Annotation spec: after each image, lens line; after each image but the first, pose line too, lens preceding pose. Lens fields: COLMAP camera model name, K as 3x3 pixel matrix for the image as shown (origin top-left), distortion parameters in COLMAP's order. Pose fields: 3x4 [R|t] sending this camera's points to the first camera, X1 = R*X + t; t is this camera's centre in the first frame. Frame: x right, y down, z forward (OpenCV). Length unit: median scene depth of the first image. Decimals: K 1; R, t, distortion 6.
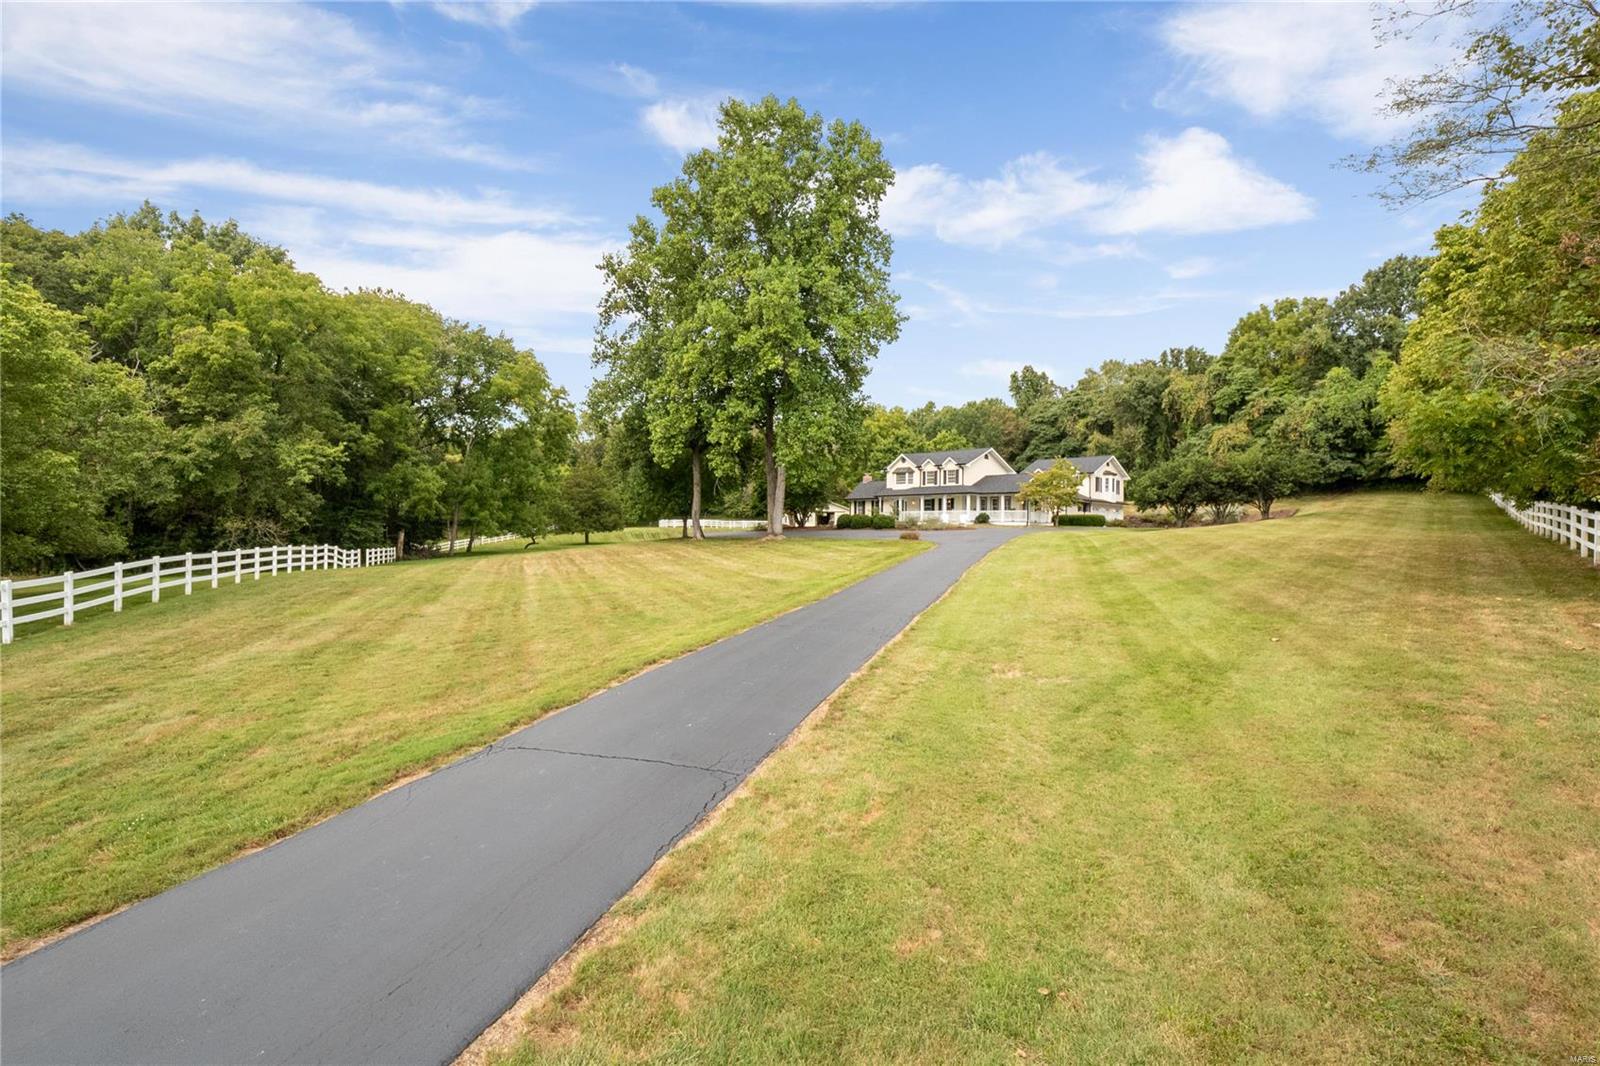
lens RADIAL K [[758.5, 0, 796.4], [0, 758.5, 525.5], [0, 0, 1]] dist [-0.003217, -0.001289]
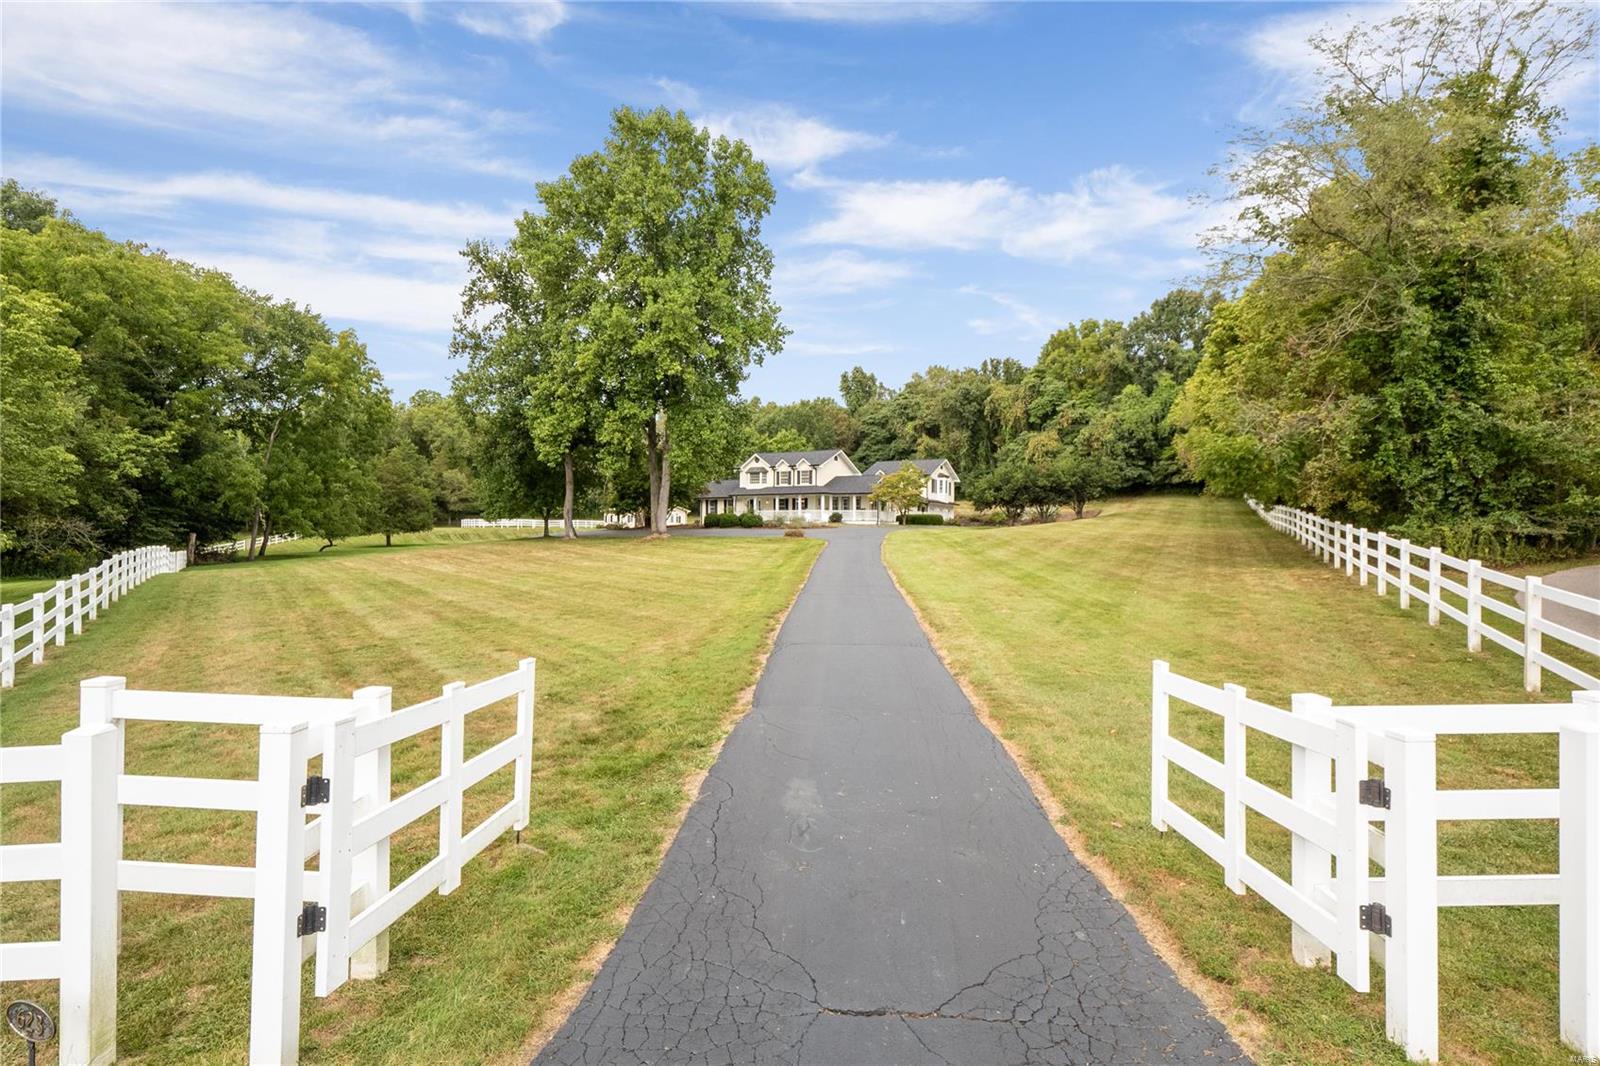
lens RADIAL K [[830.4, 0, 791.4], [0, 830.4, 529.4], [0, 0, 1]] dist [0.020458, -0.013753]
pose [[0.969980, -0.001768, 0.243177, -0.088124], [0.000764, 0.999991, 0.004225, 0.001779], [-0.243182, -0.003912, 0.969973, -0.093019]]
